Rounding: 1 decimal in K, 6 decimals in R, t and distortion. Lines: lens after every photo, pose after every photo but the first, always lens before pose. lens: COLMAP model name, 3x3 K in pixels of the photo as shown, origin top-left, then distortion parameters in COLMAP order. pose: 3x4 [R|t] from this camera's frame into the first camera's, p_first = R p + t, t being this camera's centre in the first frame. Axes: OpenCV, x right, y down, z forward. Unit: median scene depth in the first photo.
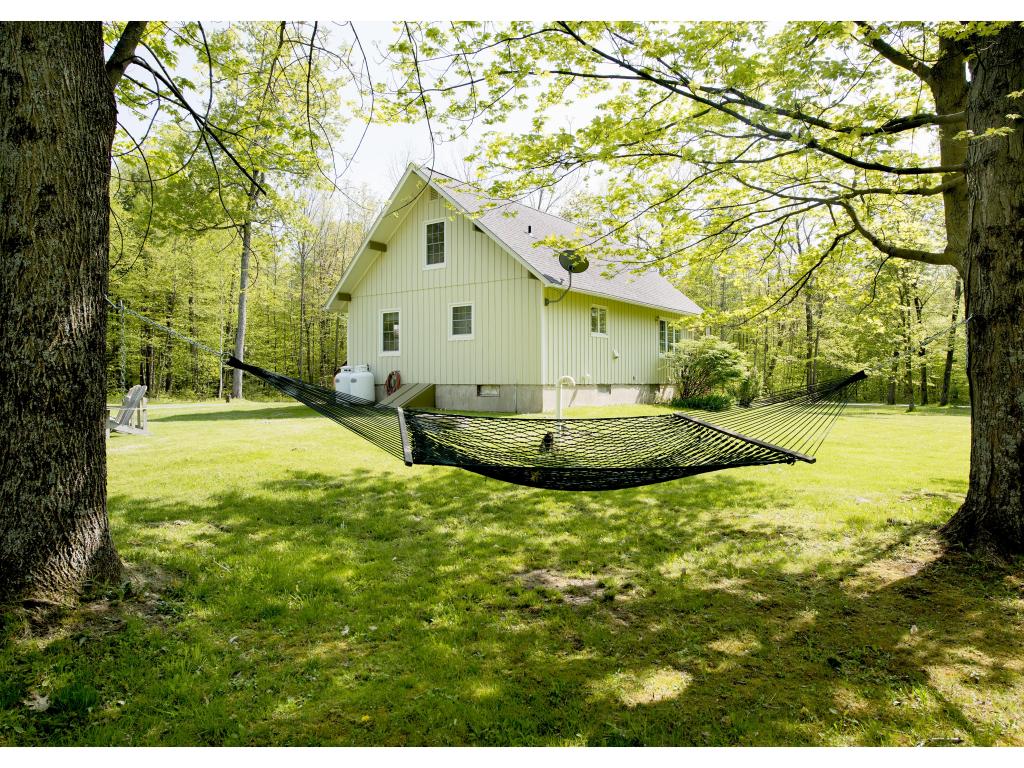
lens RADIAL K [[668.8, 0, 512.0], [0, 668.8, 384.0], [0, 0, 1]] dist [-0.028116, -0.000746]
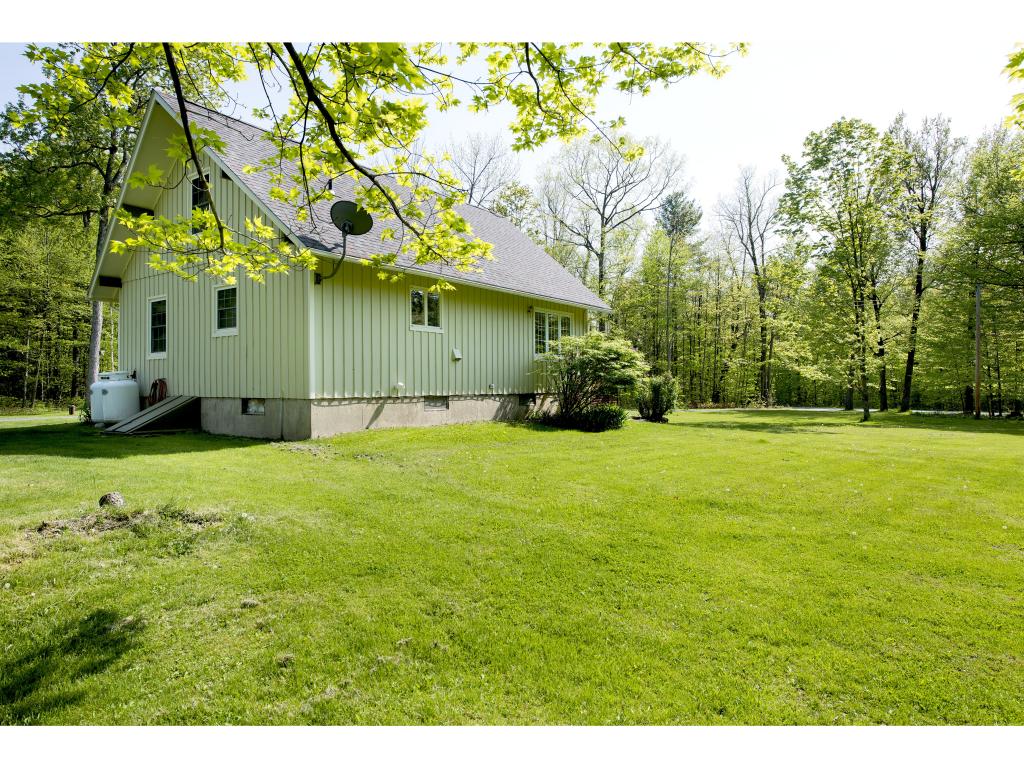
lens RADIAL K [[623.3, 0, 512.0], [0, 623.3, 384.0], [0, 0, 1]] dist [-0.003206, -0.001100]
pose [[0.999895, -0.004076, 0.013927, 0.165322], [0.004137, 0.999982, -0.004378, -0.007368], [-0.013909, 0.004435, 0.999893, 0.244229]]
